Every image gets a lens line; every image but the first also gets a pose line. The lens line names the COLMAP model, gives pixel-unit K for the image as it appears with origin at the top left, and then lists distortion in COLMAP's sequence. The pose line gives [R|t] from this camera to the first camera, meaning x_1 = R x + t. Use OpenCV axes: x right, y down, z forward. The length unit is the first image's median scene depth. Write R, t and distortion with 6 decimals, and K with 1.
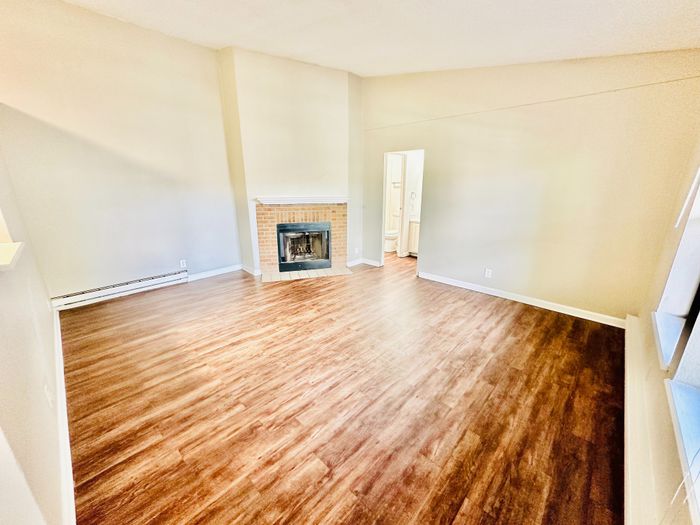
lens RADIAL K [[279.4, 0, 349.4], [0, 279.4, 264.7], [0, 0, 1]] dist [-0.000715, 0.000222]
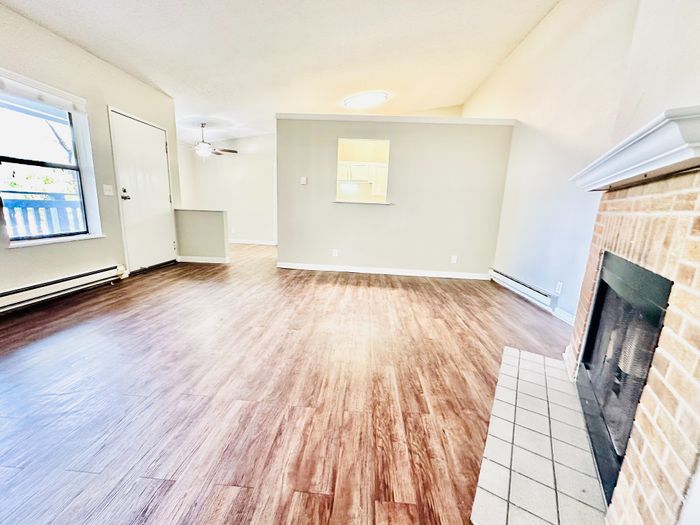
lens RADIAL K [[279.4, 0, 347.6], [0, 279.4, 261.4], [0, 0, 1]] dist [-0.000715, 0.000222]
pose [[-0.767243, 0.091356, -0.634817, 0.381720], [-0.223739, 0.889497, 0.398418, -0.387859], [0.601065, 0.447716, -0.662020, 2.035872]]
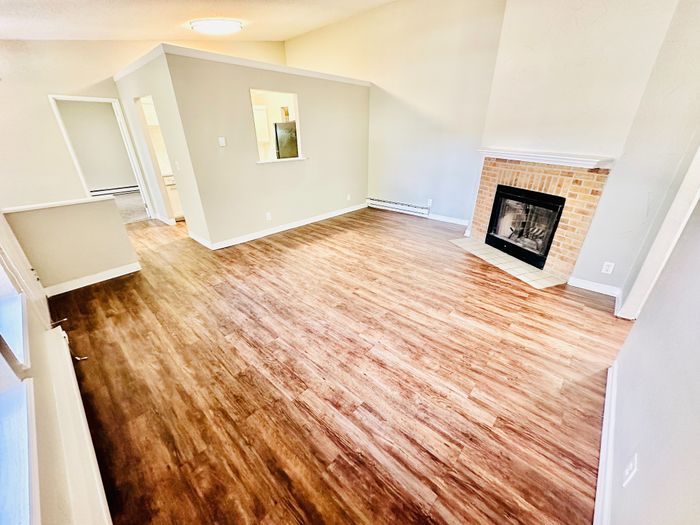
lens RADIAL K [[279.4, 0, 348.7], [0, 279.4, 262.7], [0, 0, 1]] dist [-0.000715, 0.000222]
pose [[0.014852, 0.423824, -0.905623, 1.077518], [-0.277750, 0.871826, 0.403453, -0.300424], [0.960539, 0.245544, 0.130665, 1.056134]]
